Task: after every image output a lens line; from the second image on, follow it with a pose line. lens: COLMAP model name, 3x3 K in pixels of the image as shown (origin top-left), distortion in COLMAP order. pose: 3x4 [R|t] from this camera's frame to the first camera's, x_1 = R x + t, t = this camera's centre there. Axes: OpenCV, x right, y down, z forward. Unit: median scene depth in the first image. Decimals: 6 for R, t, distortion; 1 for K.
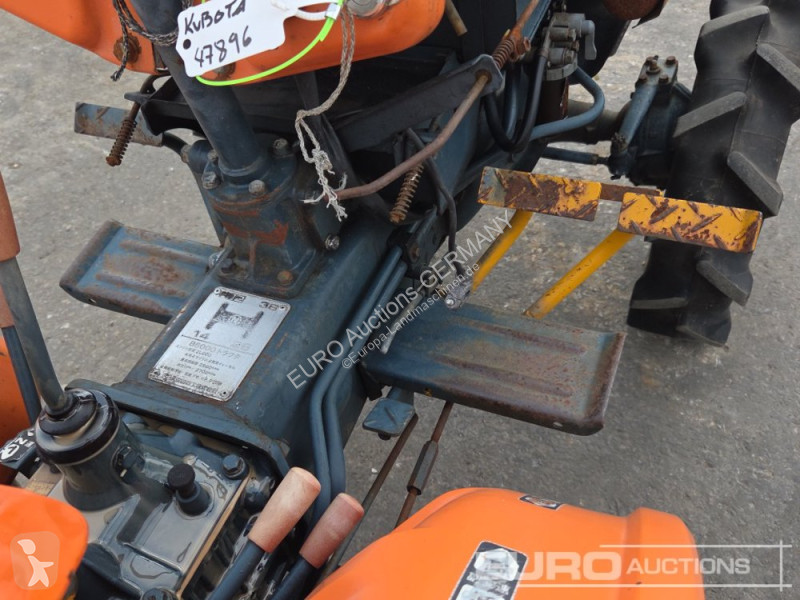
lens RADIAL K [[718.4, 0, 401.8], [0, 718.4, 299.8], [0, 0, 1]] dist [0.070520, -0.057904]
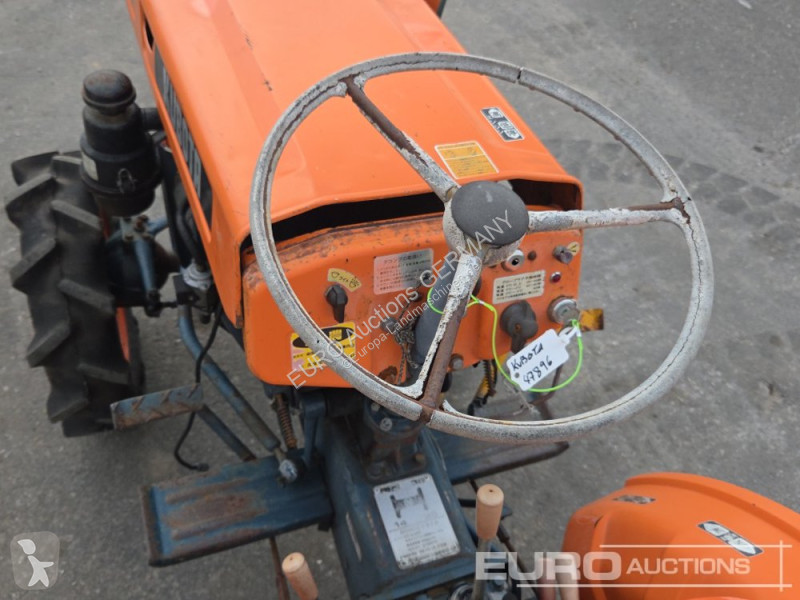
lens RADIAL K [[718.4, 0, 395.6], [0, 718.4, 296.3], [0, 0, 1]] dist [0.070520, -0.057904]
pose [[0.728220, -0.359982, 0.583189, -1.005693], [0.353547, 0.926297, 0.130301, -0.587560], [-0.587112, 0.111297, 0.801818, -0.205300]]
